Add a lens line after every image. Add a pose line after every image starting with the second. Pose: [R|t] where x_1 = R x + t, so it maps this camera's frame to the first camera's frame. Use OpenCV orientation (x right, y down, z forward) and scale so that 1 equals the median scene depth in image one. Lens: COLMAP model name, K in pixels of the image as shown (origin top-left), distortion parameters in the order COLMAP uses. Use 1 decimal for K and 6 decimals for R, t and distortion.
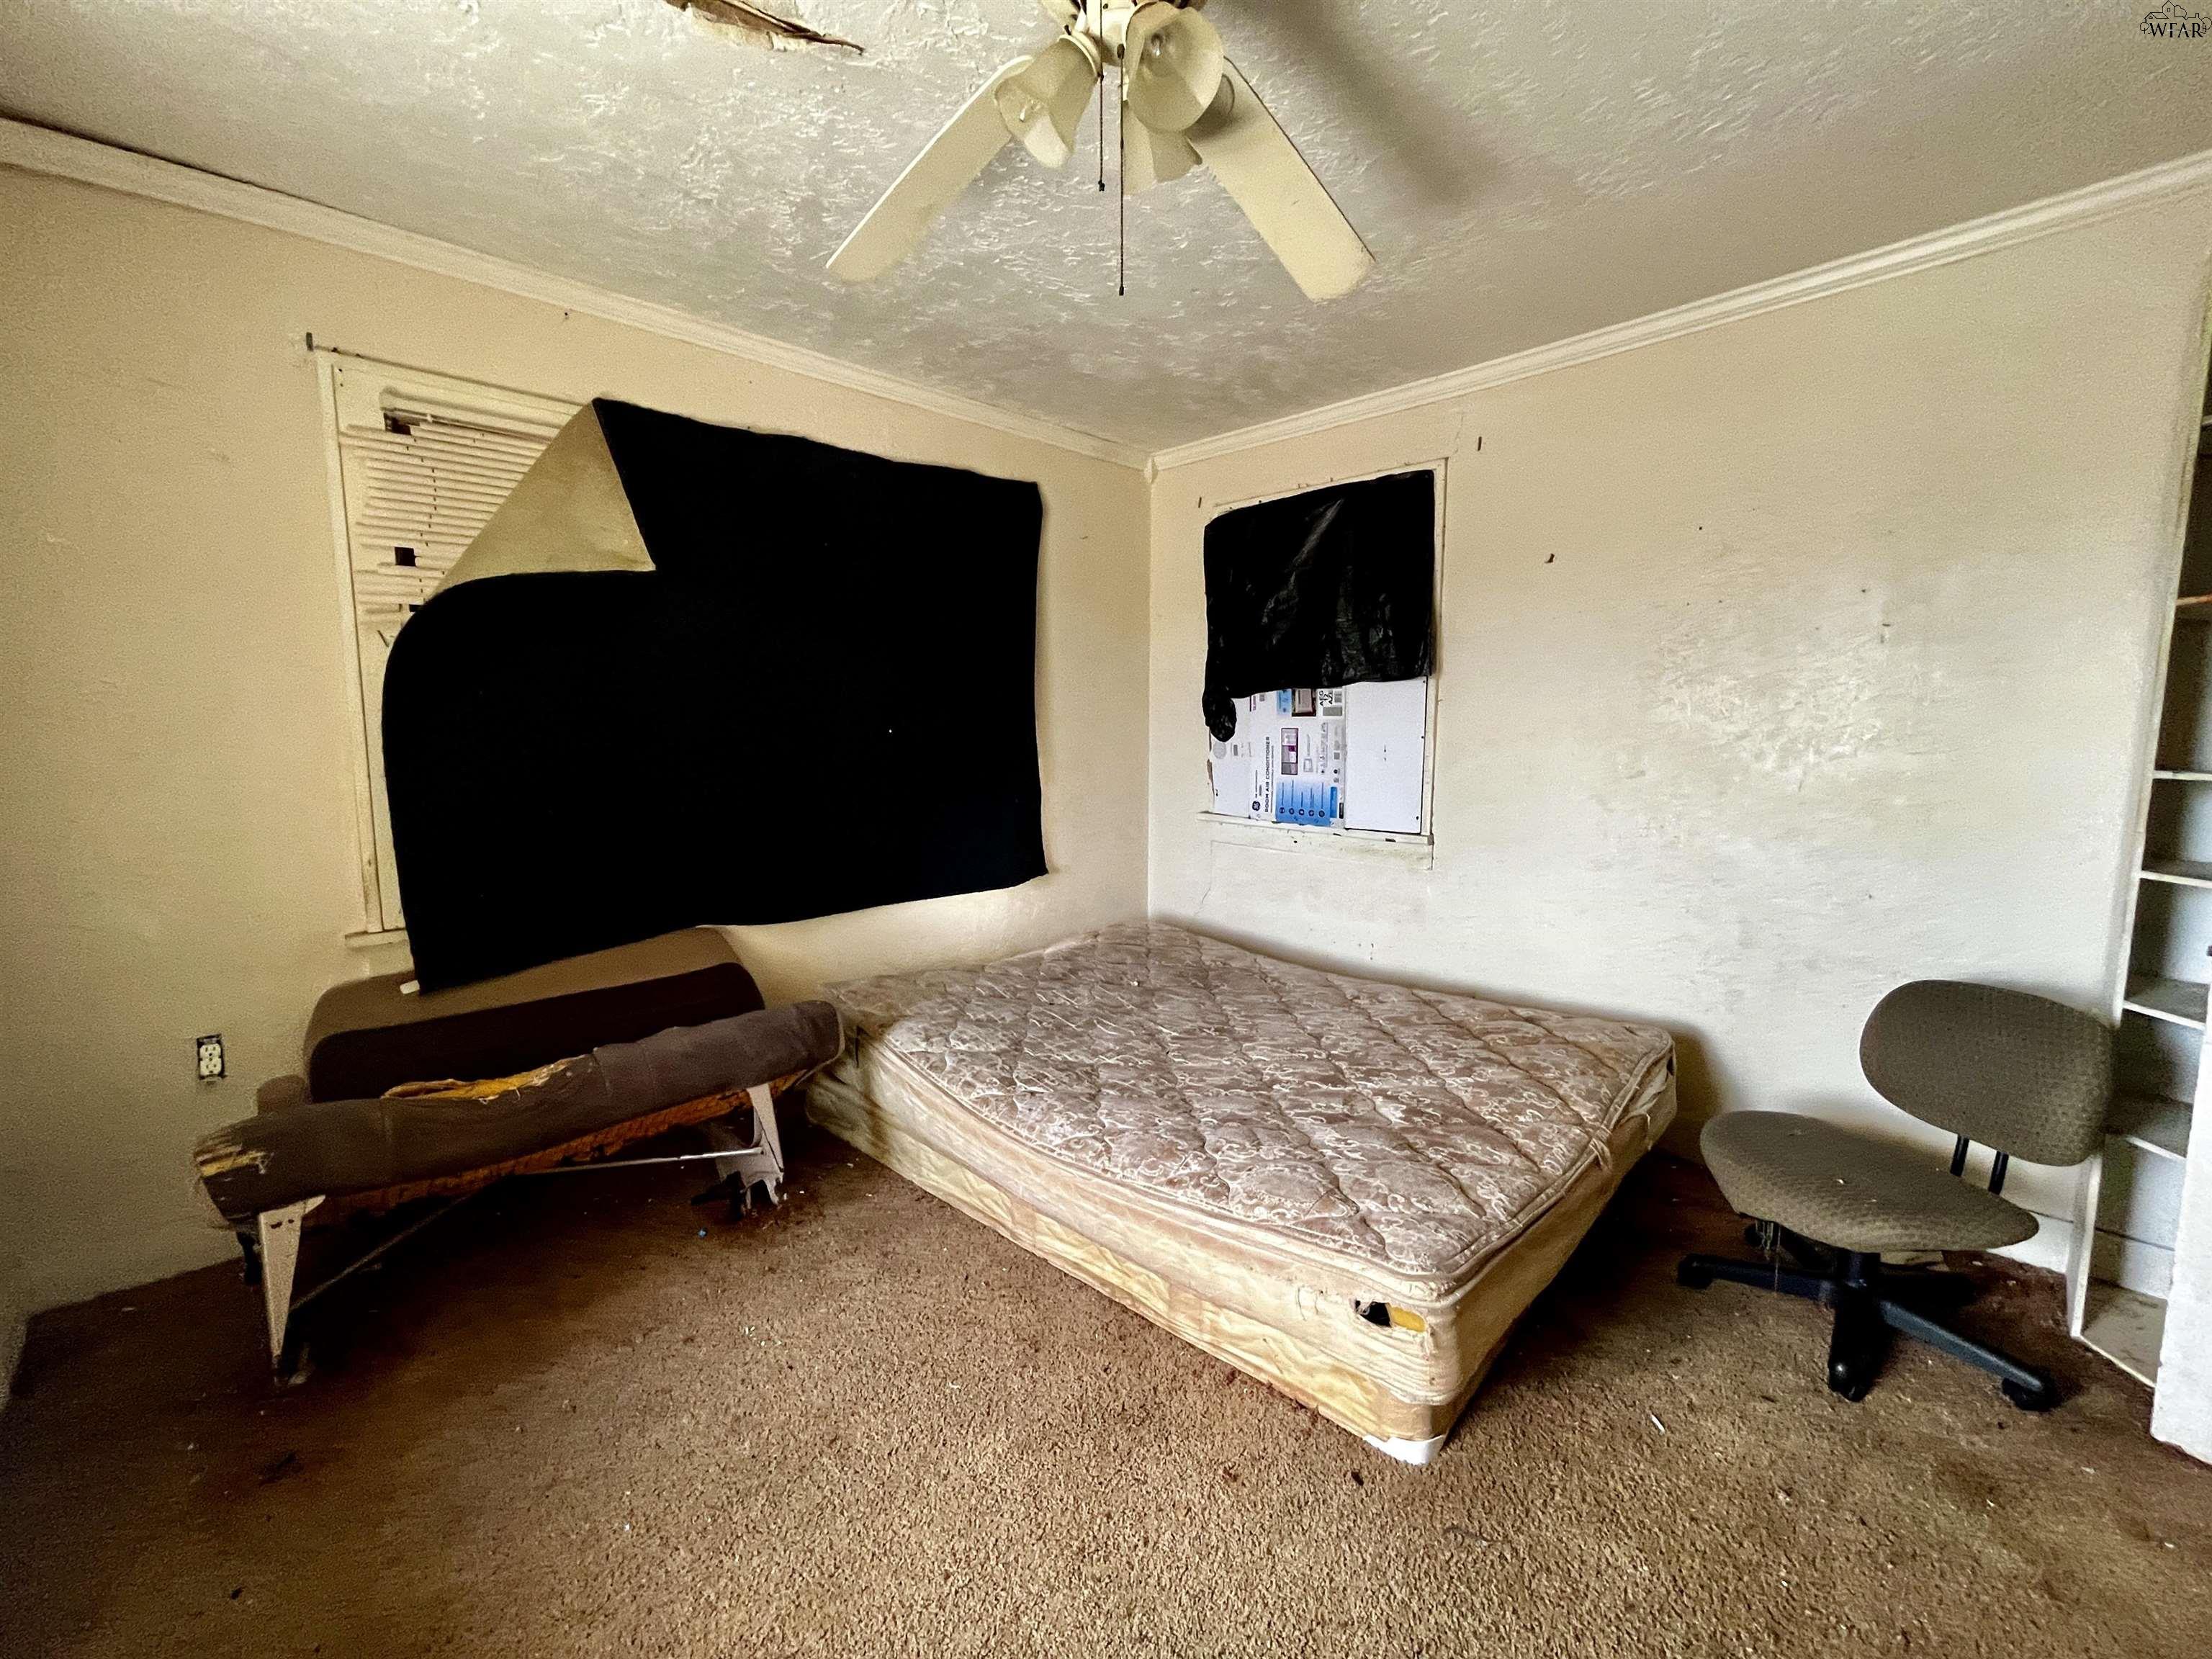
lens RADIAL K [[890.5, 0, 1106.0], [0, 890.5, 825.6], [0, 0, 1]] dist [-0.003307, -0.000227]
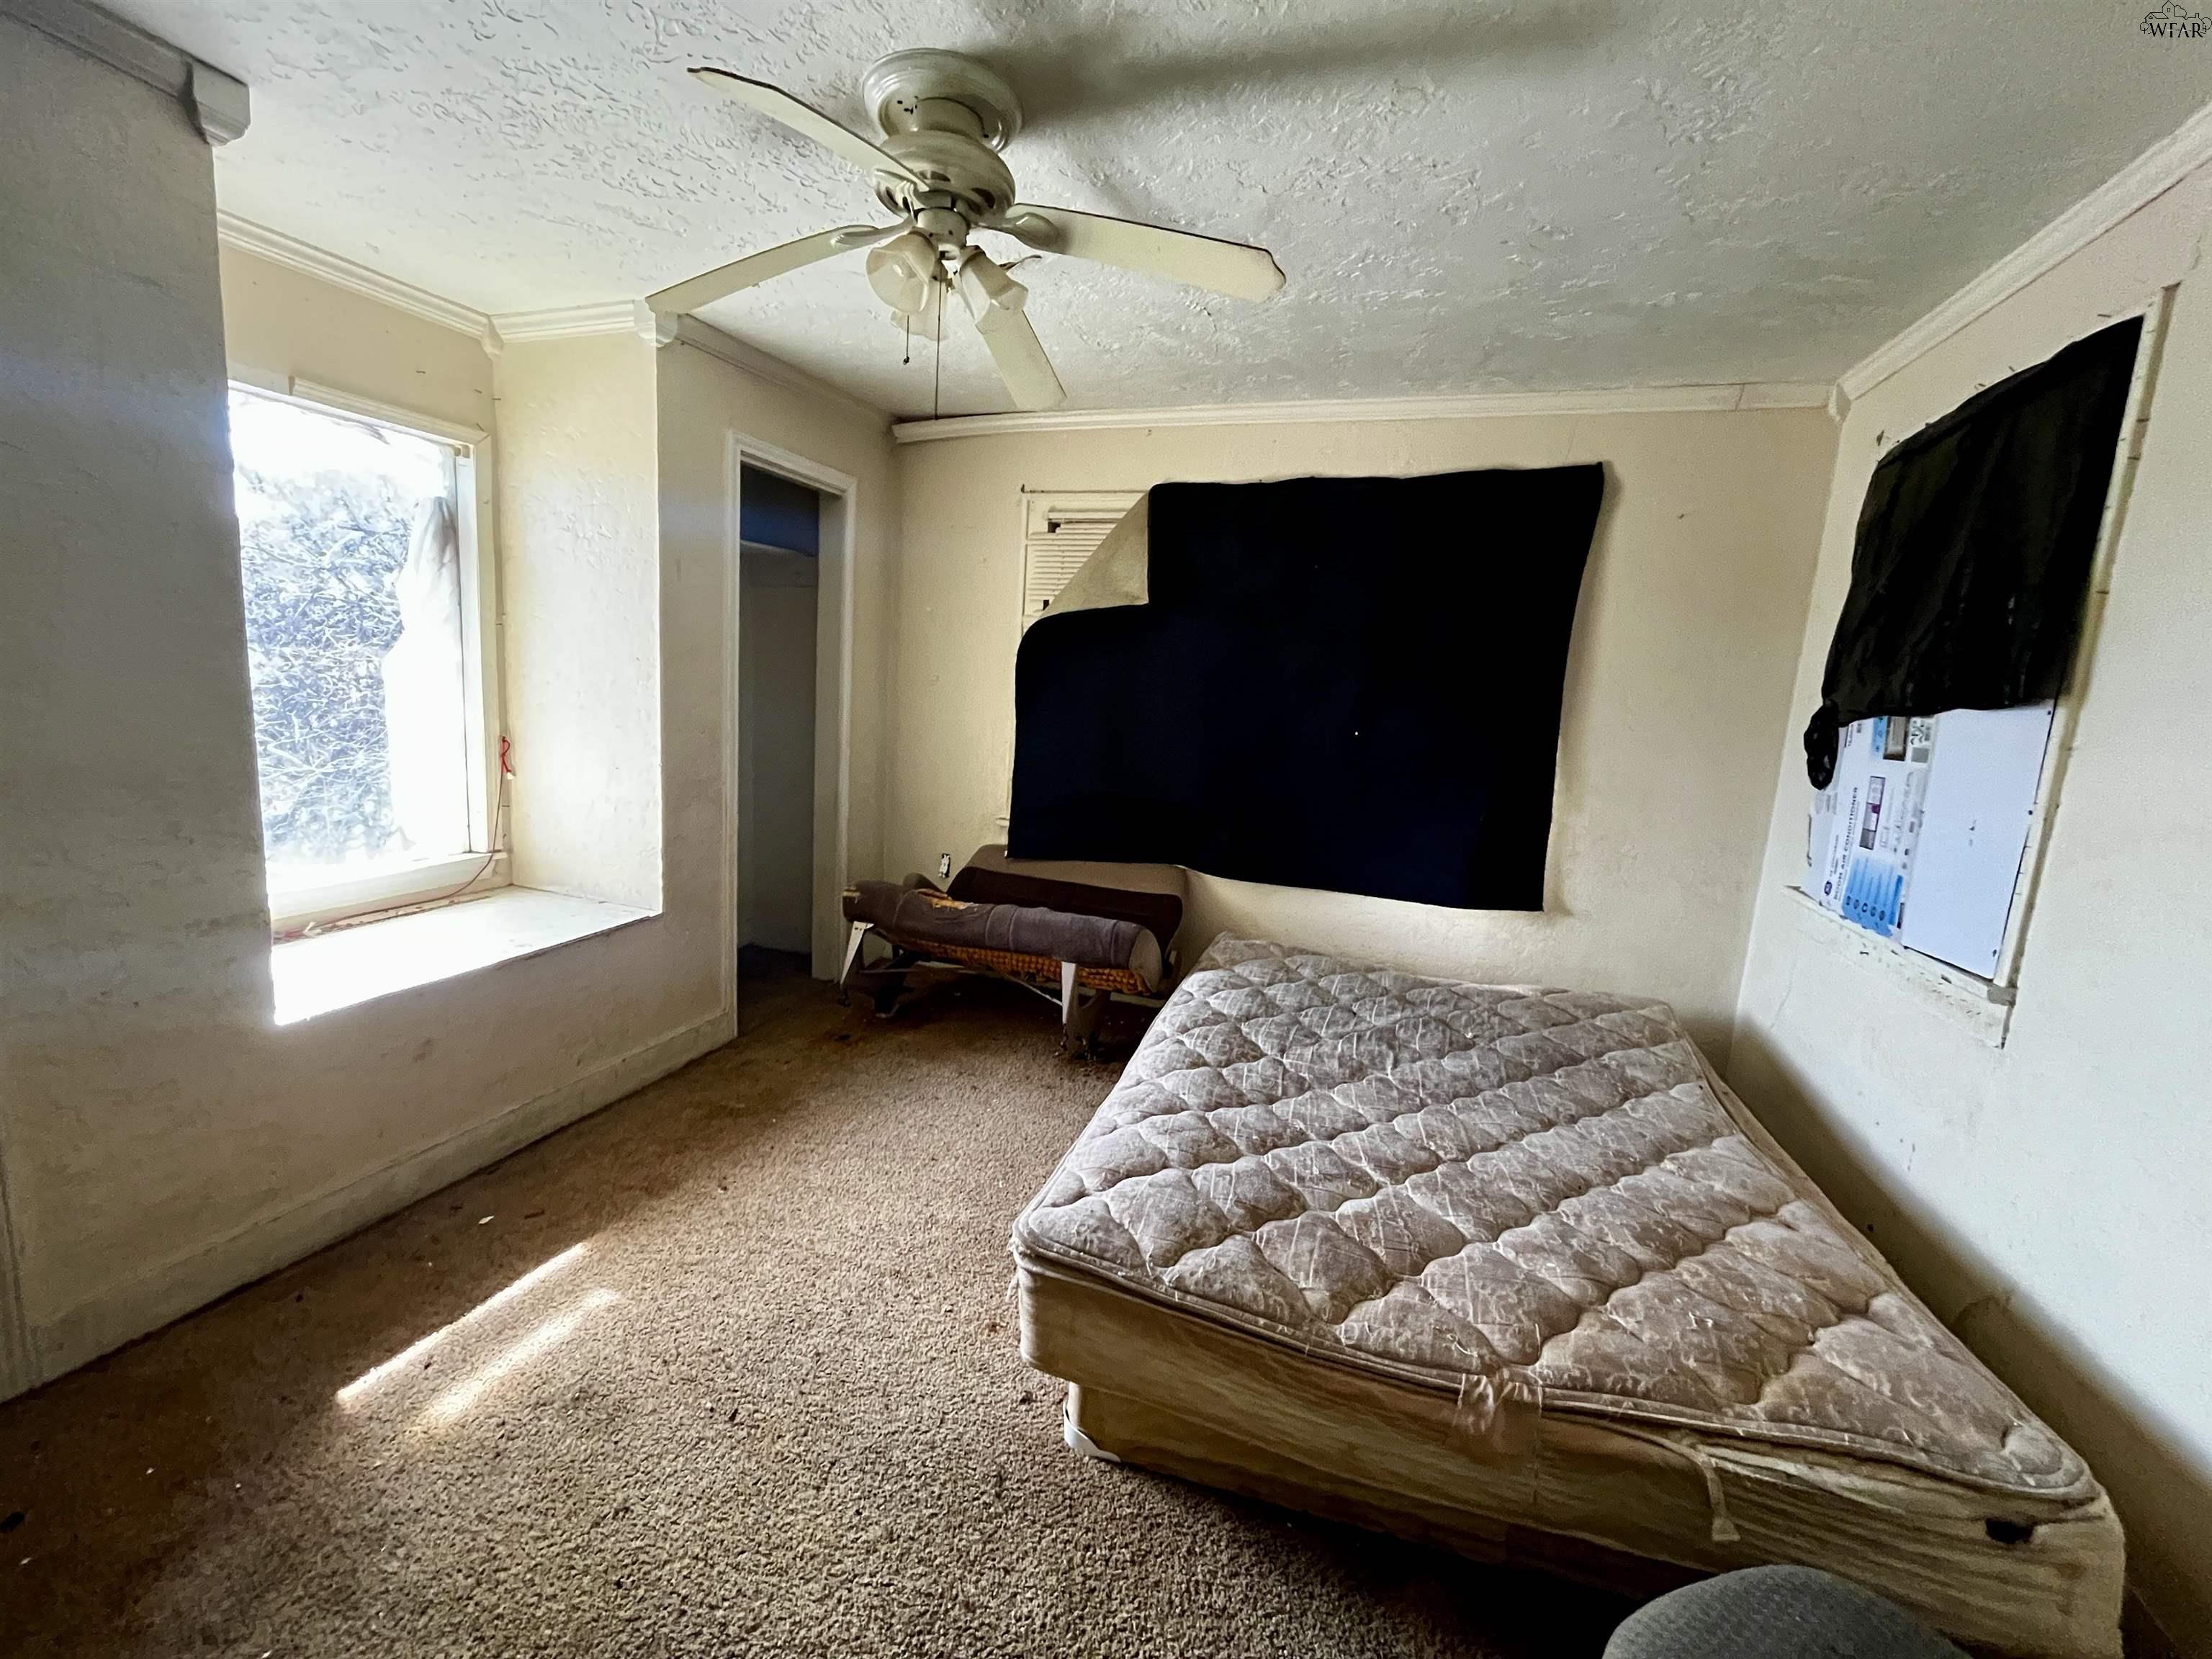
lens RADIAL K [[890.5, 0, 1104.5], [0, 890.5, 825.4], [0, 0, 1]] dist [-0.003307, -0.000227]
pose [[0.457965, 0.162219, -0.874044, 0.716017], [-0.165149, 0.981619, 0.095653, -0.060850], [0.873496, 0.100542, 0.476337, 0.286592]]
